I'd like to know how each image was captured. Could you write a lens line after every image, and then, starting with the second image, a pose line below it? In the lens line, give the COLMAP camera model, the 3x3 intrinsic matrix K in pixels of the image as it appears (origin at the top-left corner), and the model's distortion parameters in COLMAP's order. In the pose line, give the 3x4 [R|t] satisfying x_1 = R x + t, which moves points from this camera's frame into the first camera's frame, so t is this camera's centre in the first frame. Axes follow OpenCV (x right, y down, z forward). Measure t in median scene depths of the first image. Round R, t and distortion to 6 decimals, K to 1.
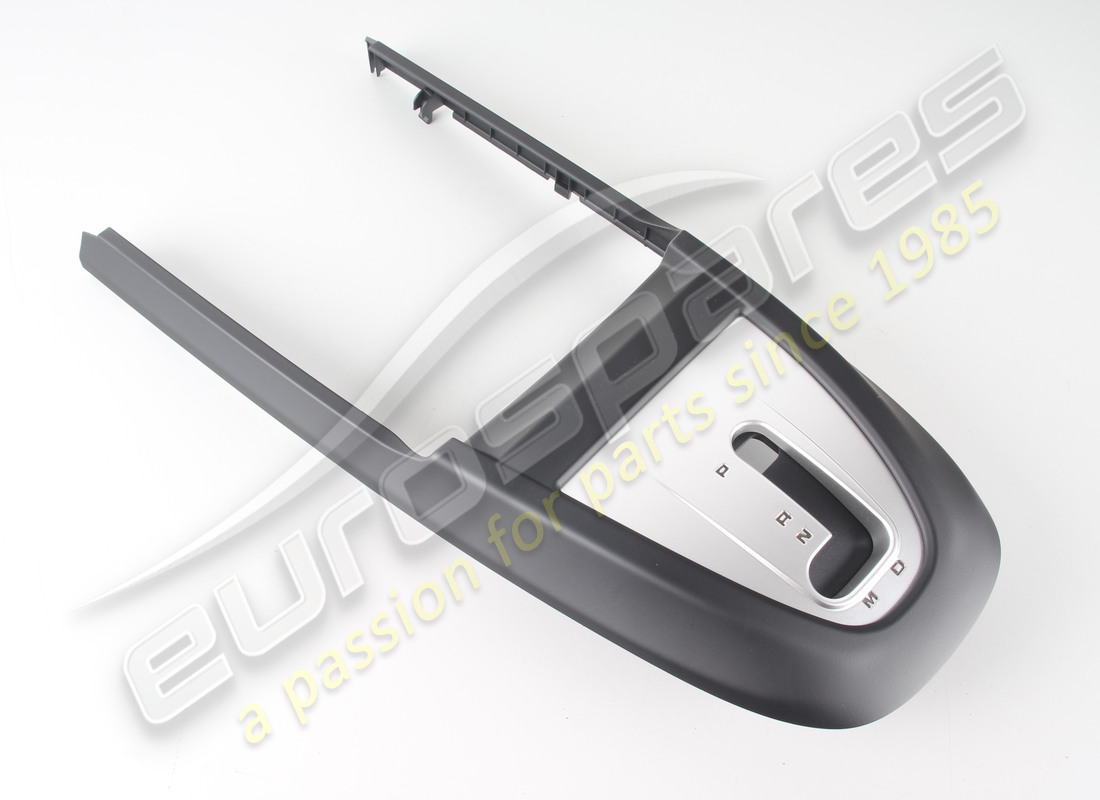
lens RADIAL K [[1130.8, 0, 551.7], [0, 1130.8, 400.7], [0, 0, 1]] dist [0.001600, 0.000000]
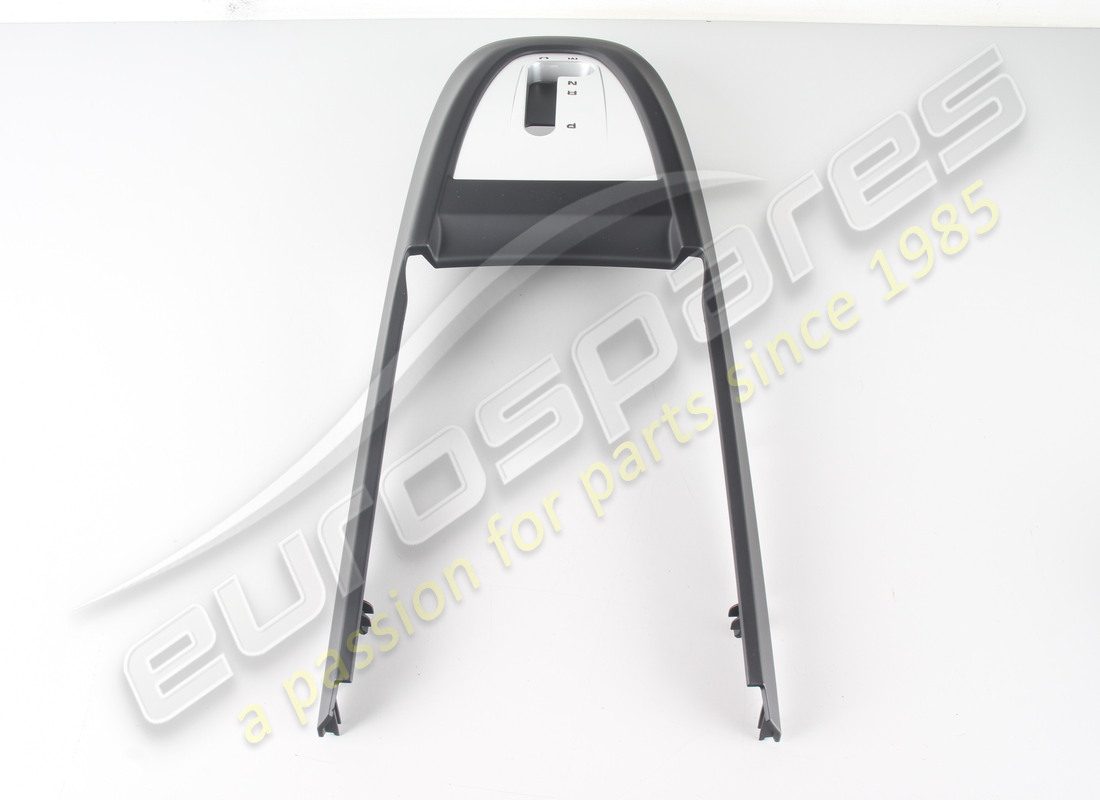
lens RADIAL K [[1130.7, 0, 551.3], [0, 1130.7, 400.5], [0, 0, 1]] dist [0.001770, 0.000000]
pose [[1.000000, 0.000003, 0.000134, -0.252016], [-0.000003, 1.000000, -0.000477, 0.175875], [-0.000134, 0.000477, 1.000000, -0.003018]]
